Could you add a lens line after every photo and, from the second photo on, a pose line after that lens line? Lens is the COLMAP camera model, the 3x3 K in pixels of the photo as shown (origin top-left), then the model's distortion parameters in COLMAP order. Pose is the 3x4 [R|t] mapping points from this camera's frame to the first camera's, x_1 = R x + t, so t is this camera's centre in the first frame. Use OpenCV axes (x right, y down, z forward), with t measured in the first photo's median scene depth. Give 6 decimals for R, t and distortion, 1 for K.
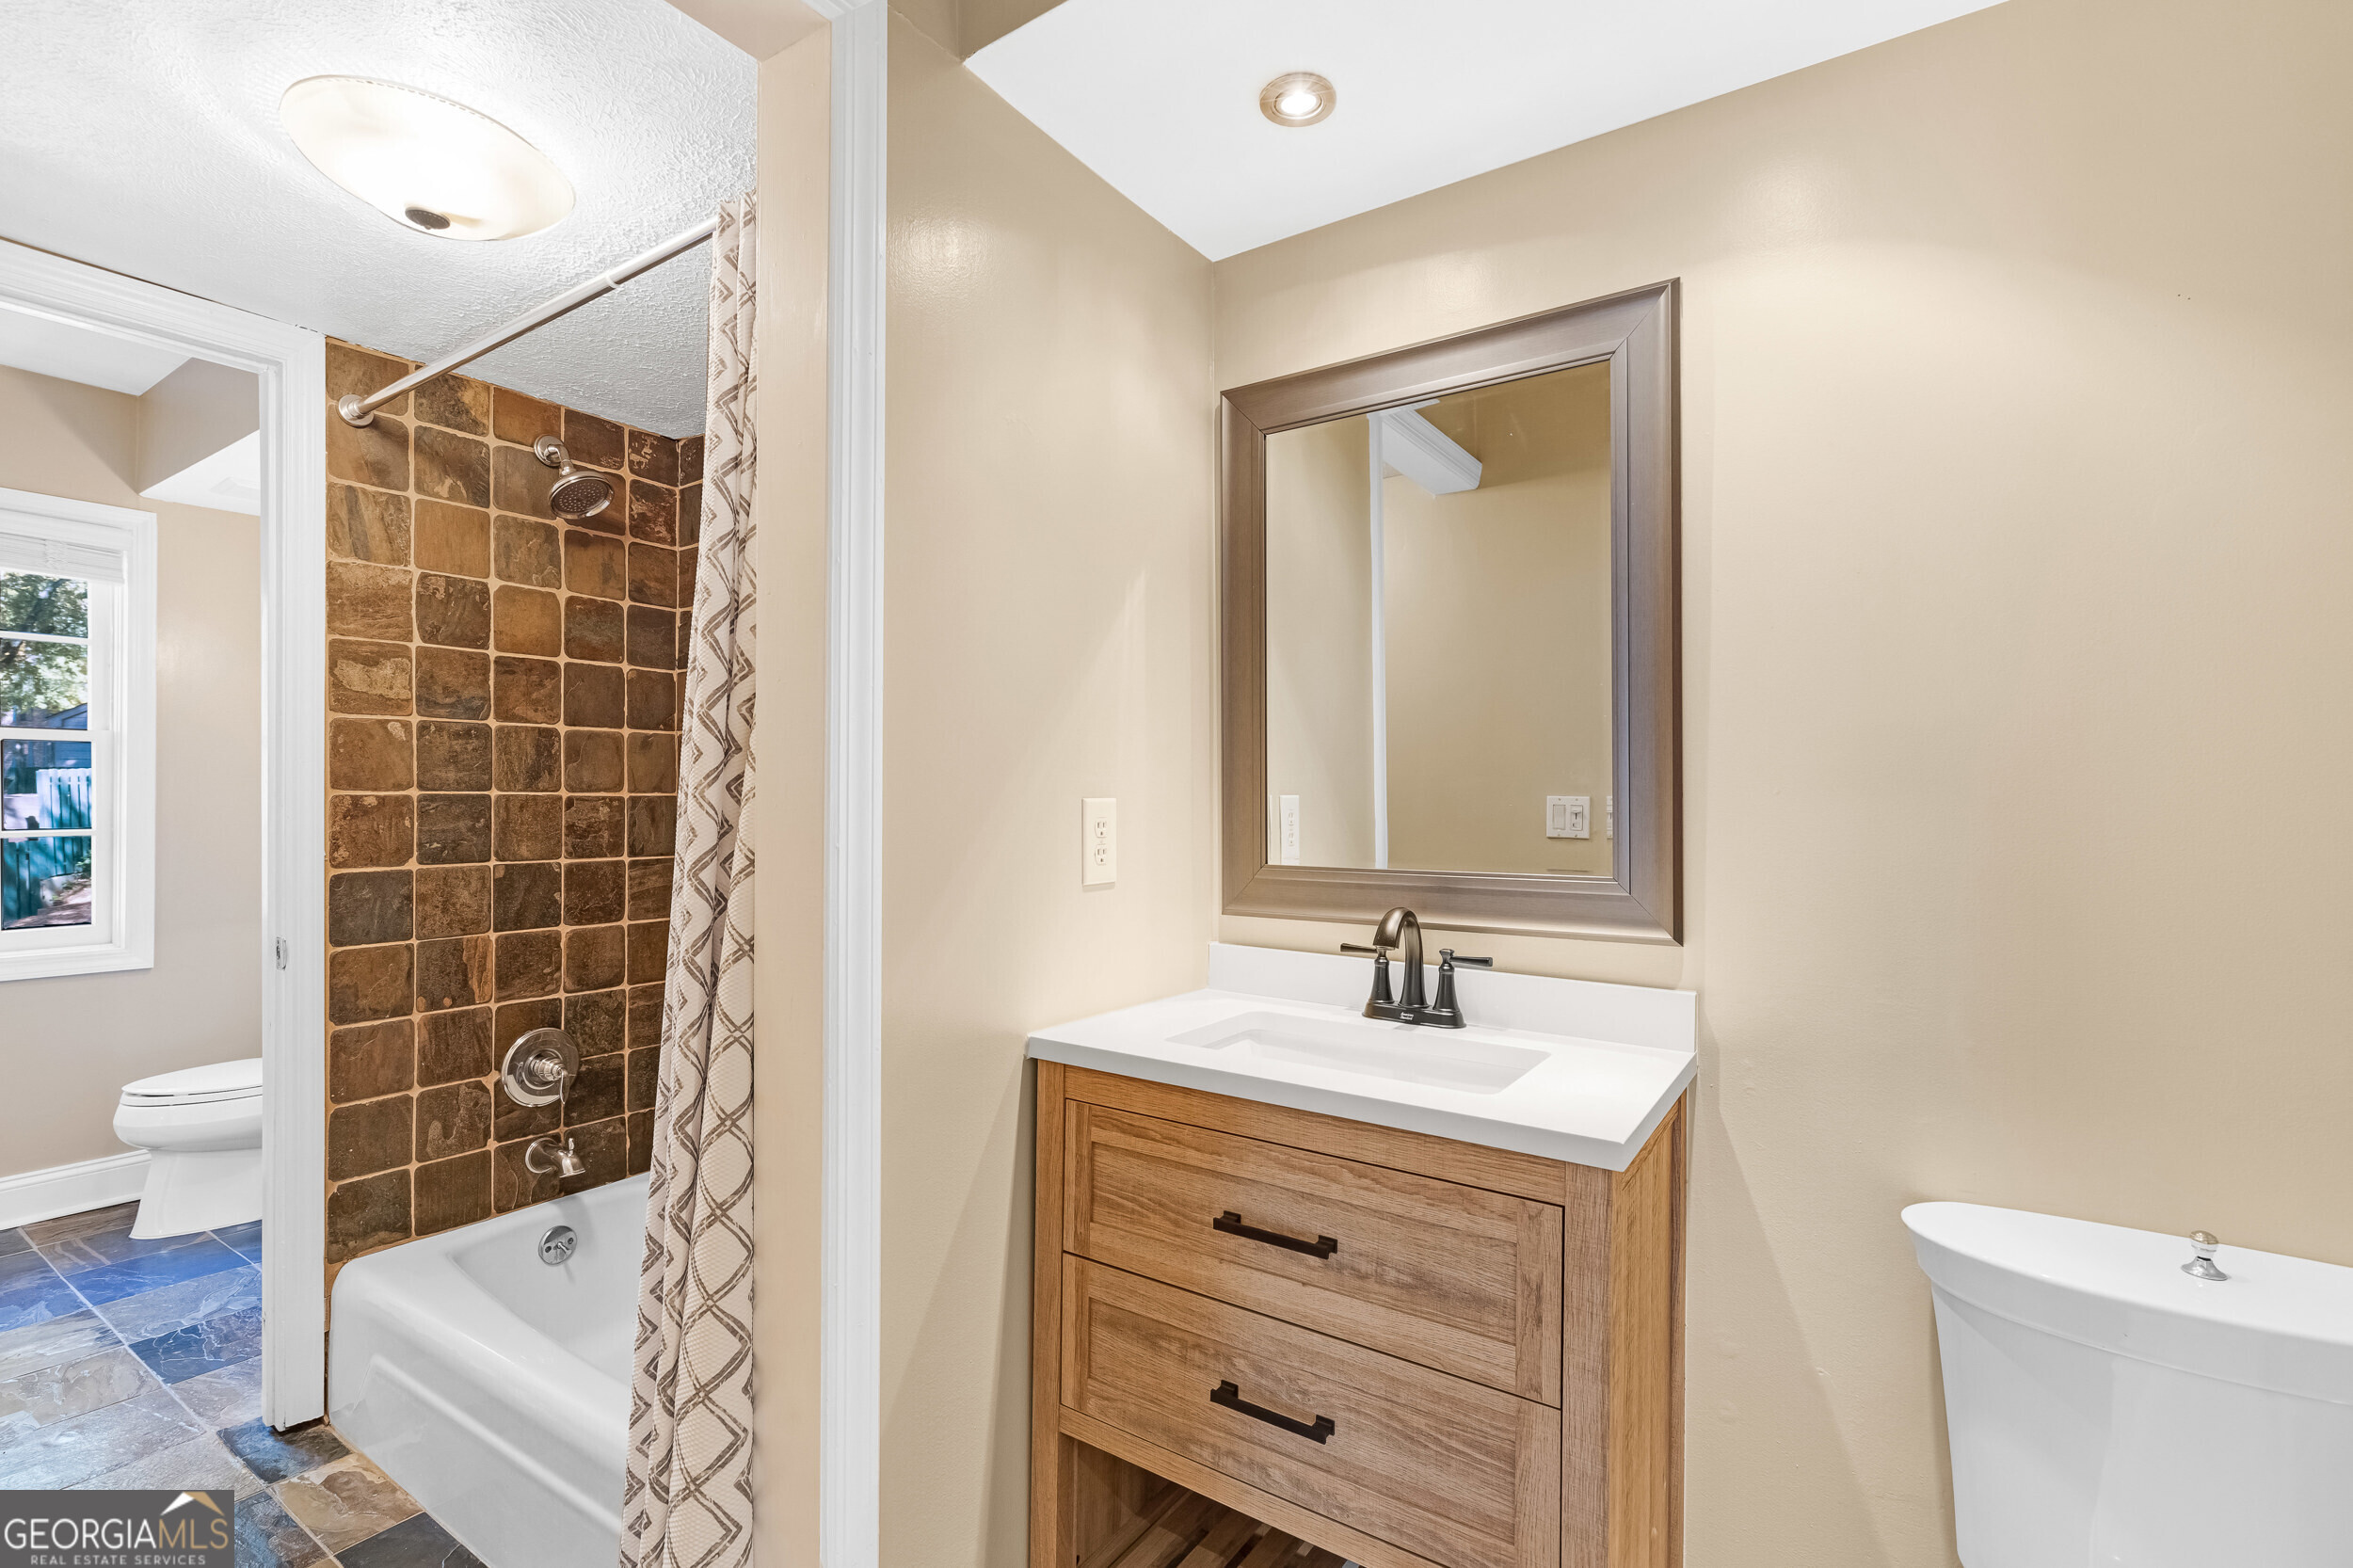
lens RADIAL K [[1060.2, 0, 1159.9], [0, 1060.2, 800.3], [0, 0, 1]] dist [0.001432, -0.000106]
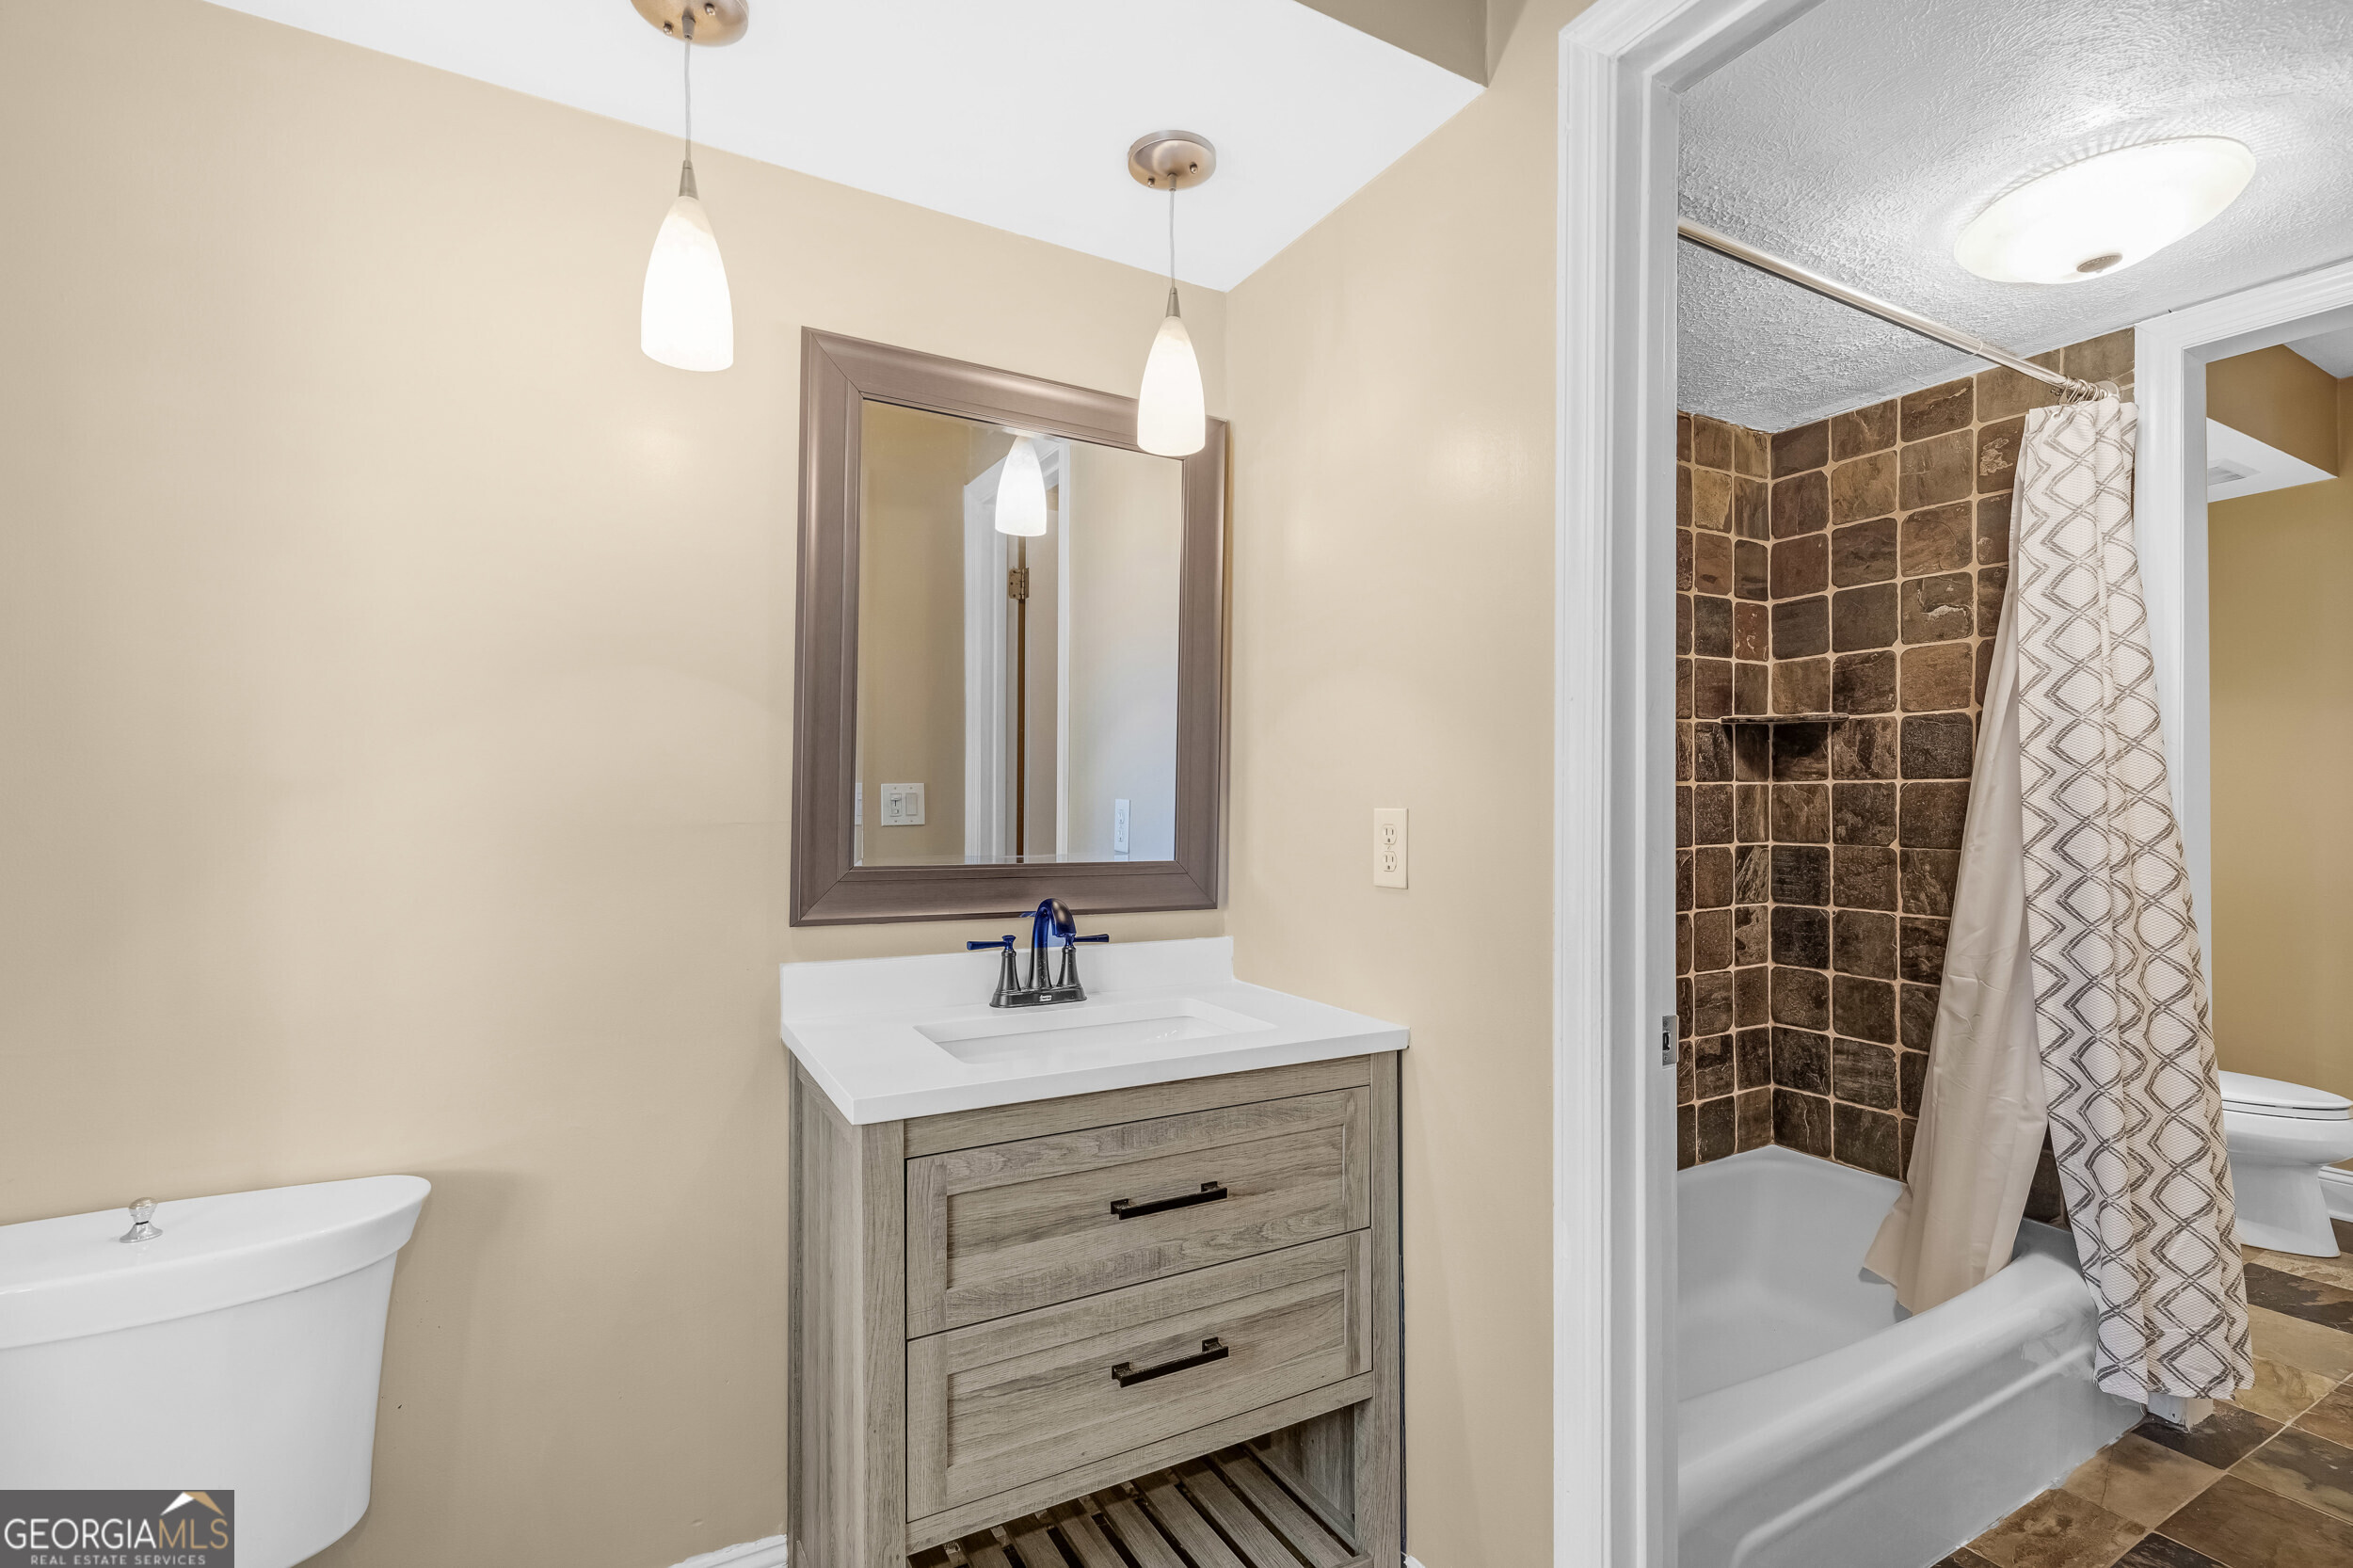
lens RADIAL K [[1060.2, 0, 1159.9], [0, 1060.2, 800.3], [0, 0, 1]] dist [0.001432, -0.000106]
pose [[0.442925, -0.004035, 0.896550, -0.710027], [-0.014640, 0.999824, 0.011733, -0.013304], [-0.896439, -0.018322, 0.442788, 0.430951]]
